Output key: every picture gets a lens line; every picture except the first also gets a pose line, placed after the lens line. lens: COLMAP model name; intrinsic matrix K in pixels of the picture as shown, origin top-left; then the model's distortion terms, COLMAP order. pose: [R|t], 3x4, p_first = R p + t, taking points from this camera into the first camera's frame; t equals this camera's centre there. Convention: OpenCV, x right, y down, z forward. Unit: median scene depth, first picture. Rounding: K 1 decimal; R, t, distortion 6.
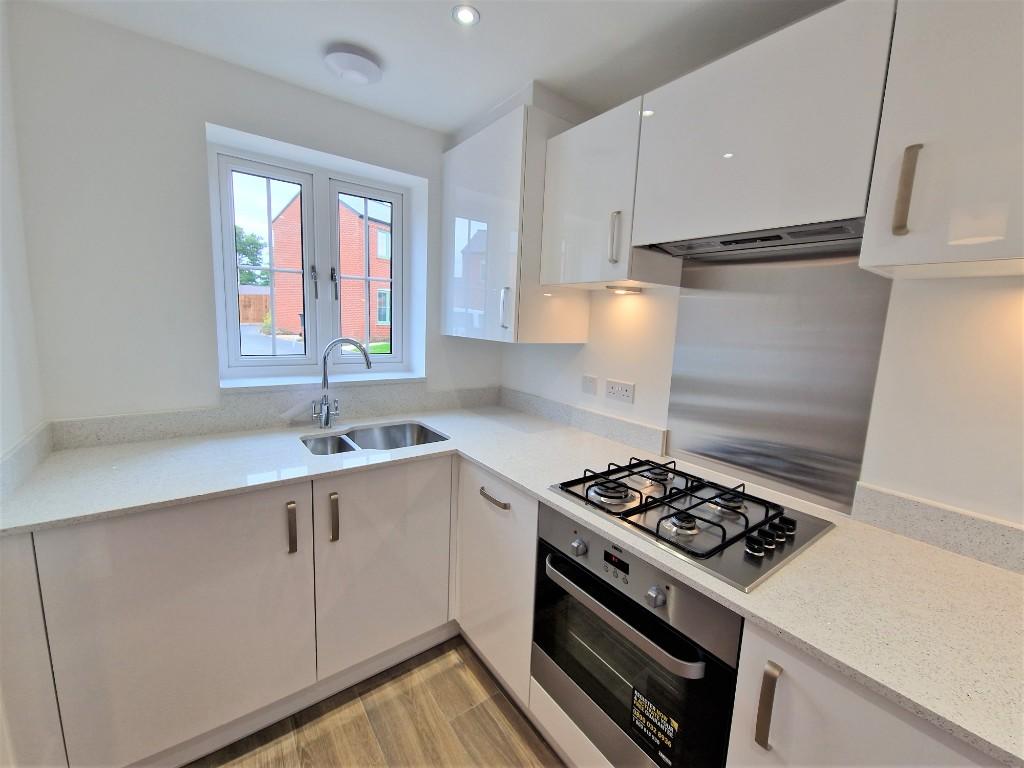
lens RADIAL K [[419.5, 0, 514.5], [0, 419.5, 377.6], [0, 0, 1]] dist [0.009780, -0.007425]
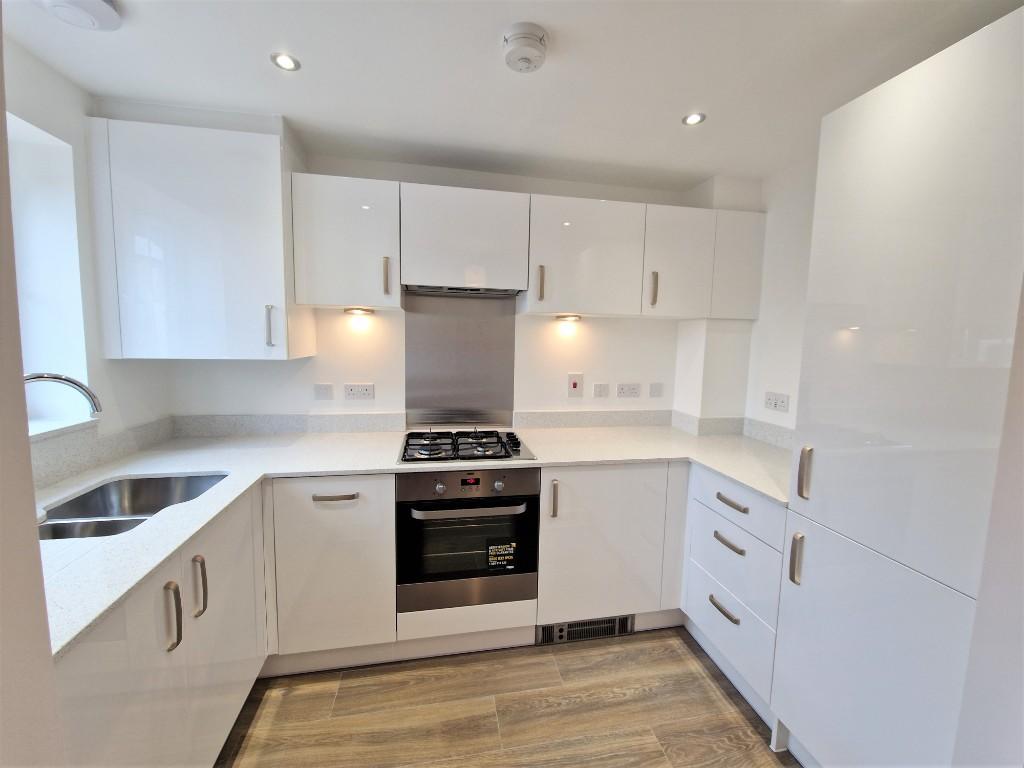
lens RADIAL K [[419.5, 0, 514.5], [0, 419.5, 377.6], [0, 0, 1]] dist [0.009780, -0.007425]
pose [[0.435632, -0.120016, 0.892088, -0.748019], [0.123647, 0.989655, 0.072762, -0.048068], [-0.891592, 0.078607, 0.445965, 0.041710]]
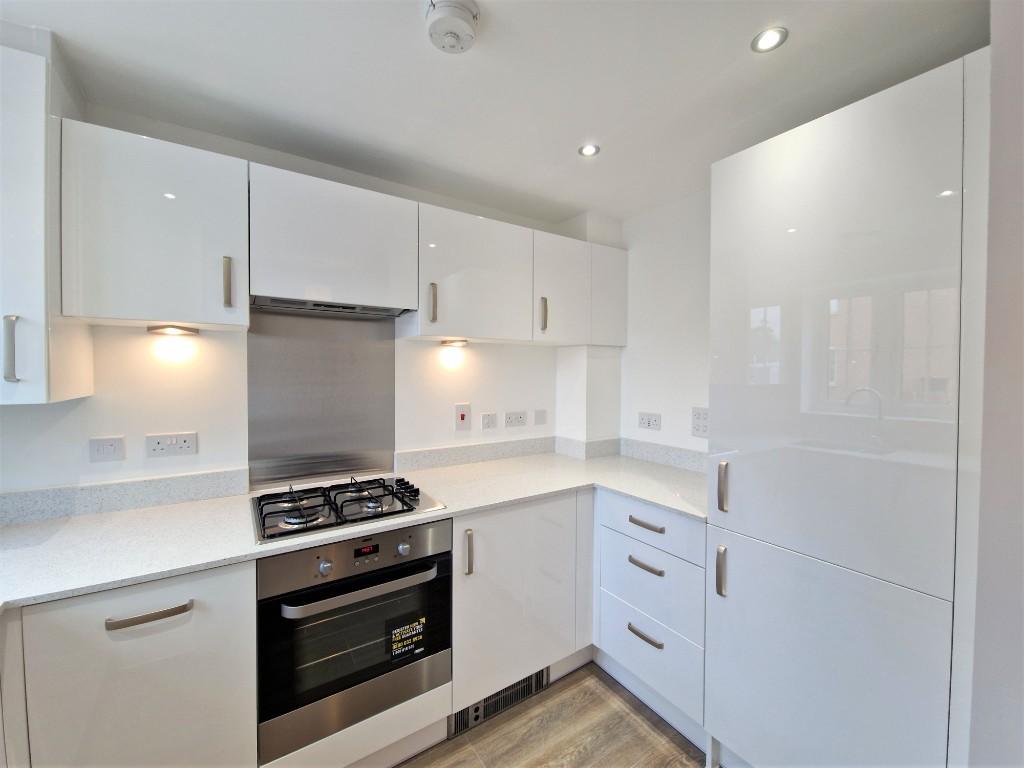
lens RADIAL K [[419.5, 0, 514.5], [0, 419.5, 377.6], [0, 0, 1]] dist [0.009780, -0.007425]
pose [[0.047750, -0.061252, 0.996979, -0.658281], [0.136617, 0.989139, 0.054227, -0.063125], [-0.989472, 0.133615, 0.055600, 0.270994]]
